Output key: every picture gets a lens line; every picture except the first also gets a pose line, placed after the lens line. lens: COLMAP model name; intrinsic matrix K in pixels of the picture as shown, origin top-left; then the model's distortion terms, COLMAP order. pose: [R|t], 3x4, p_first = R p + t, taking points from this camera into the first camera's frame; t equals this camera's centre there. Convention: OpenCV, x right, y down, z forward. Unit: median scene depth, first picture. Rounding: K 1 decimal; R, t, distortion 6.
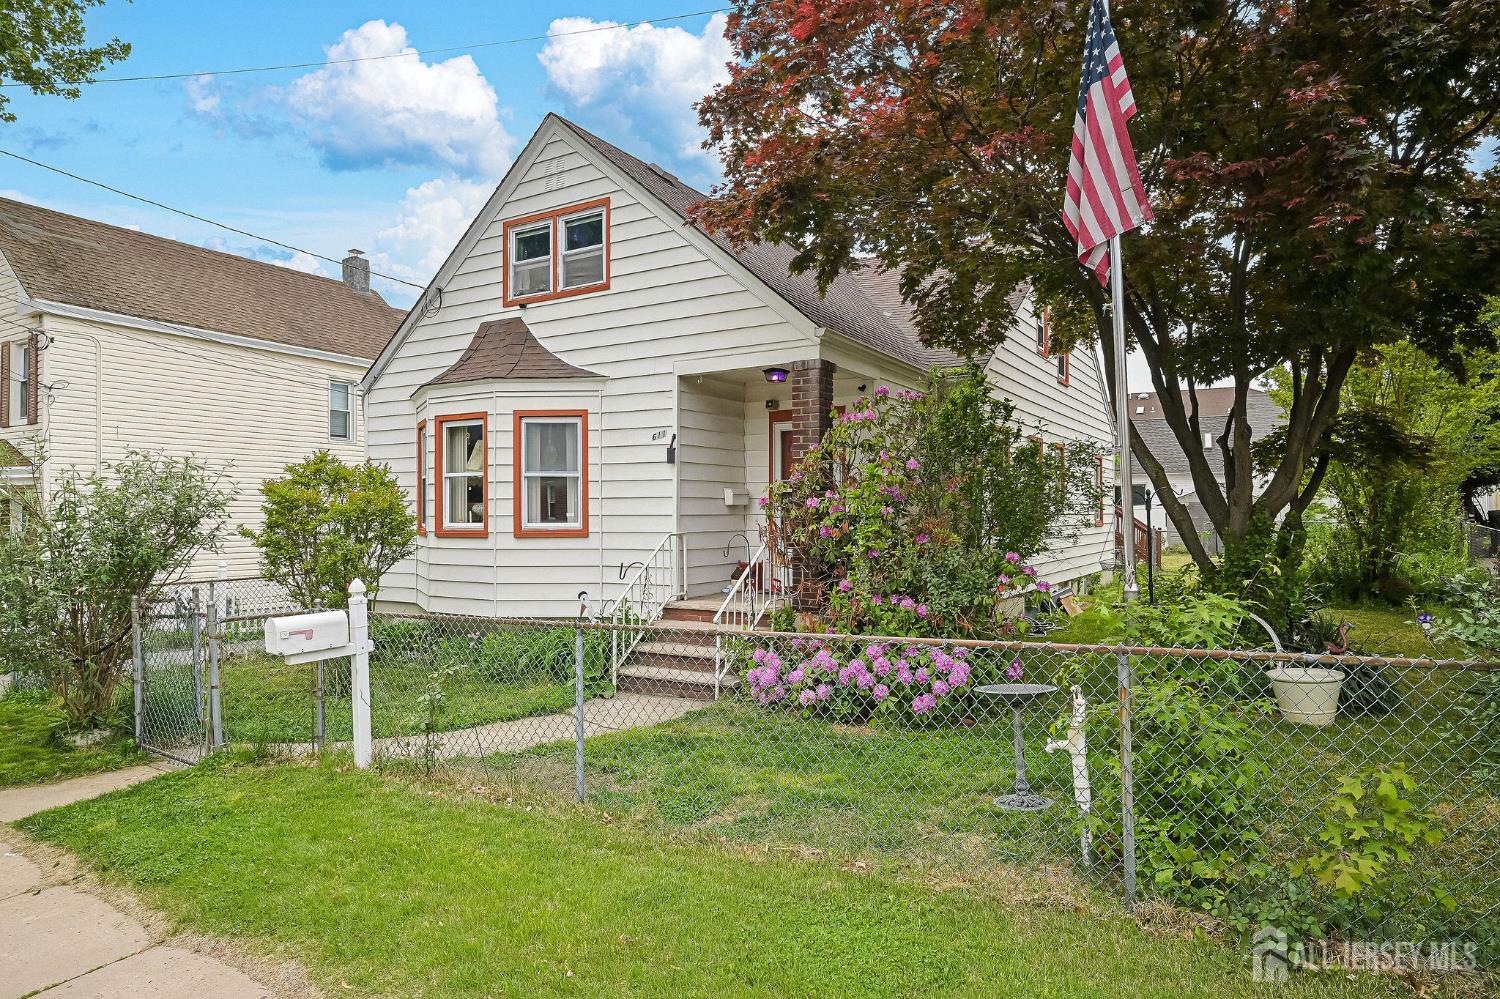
lens RADIAL K [[894.0, 0, 751.6], [0, 894.0, 511.1], [0, 0, 1]] dist [0.024463, -0.000290]
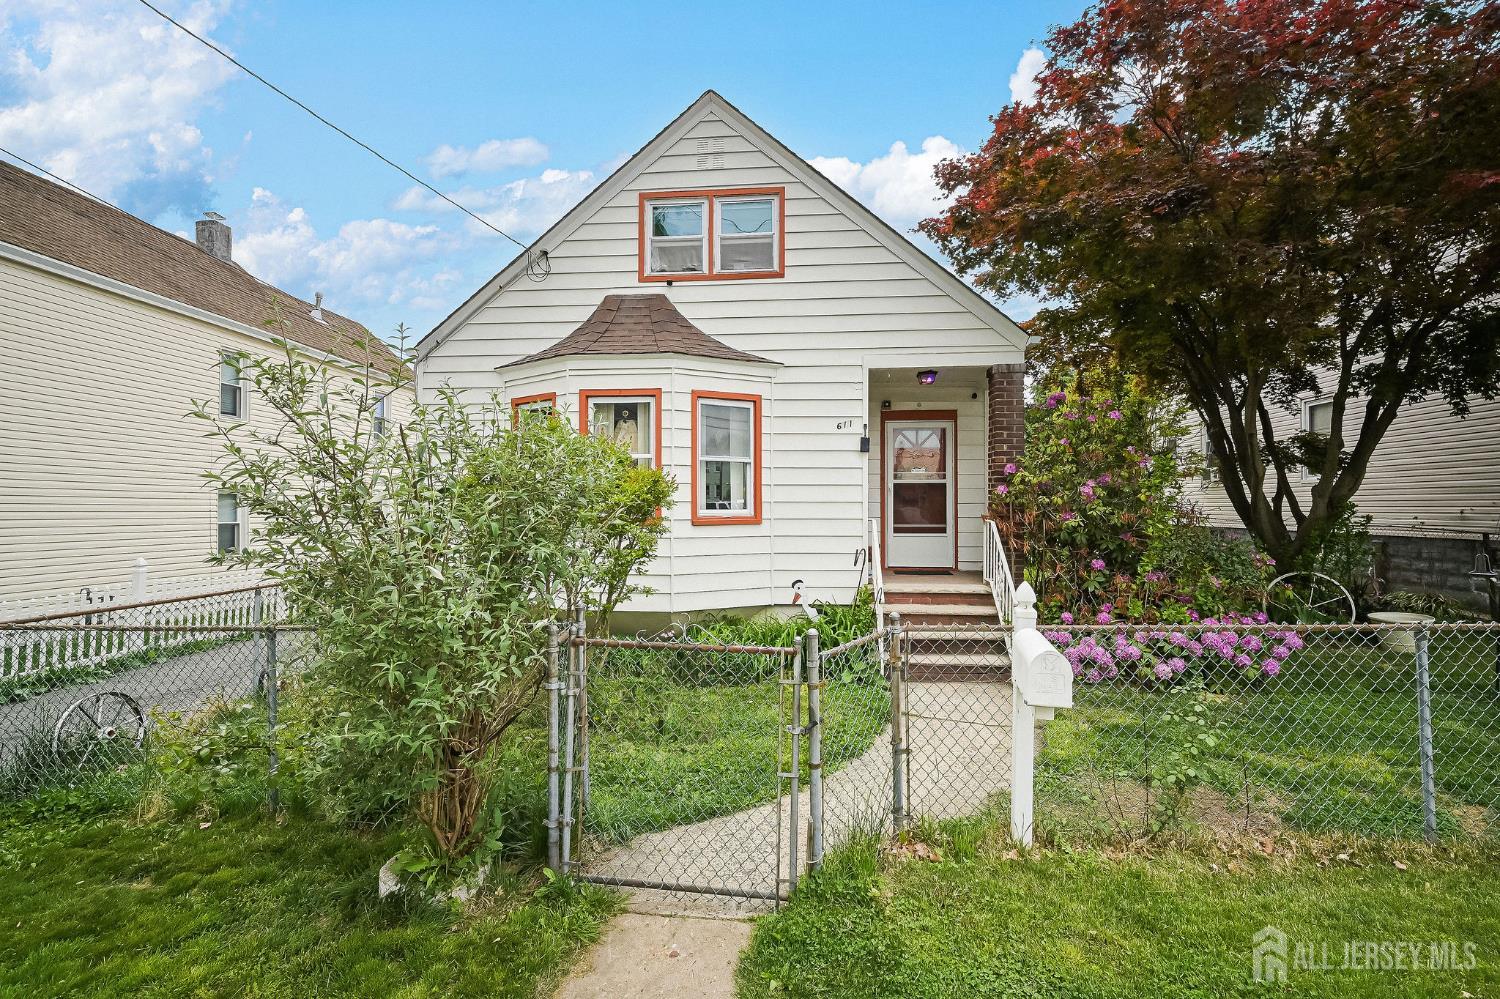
lens RADIAL K [[632.8, 0, 748.2], [0, 632.8, 500.2], [0, 0, 1]] dist [0.001969, 0.000105]
pose [[0.894327, 0.009238, 0.447318, -0.490200], [-0.006638, 0.999951, -0.007380, 0.007791], [-0.447364, 0.003631, 0.894345, 0.366845]]
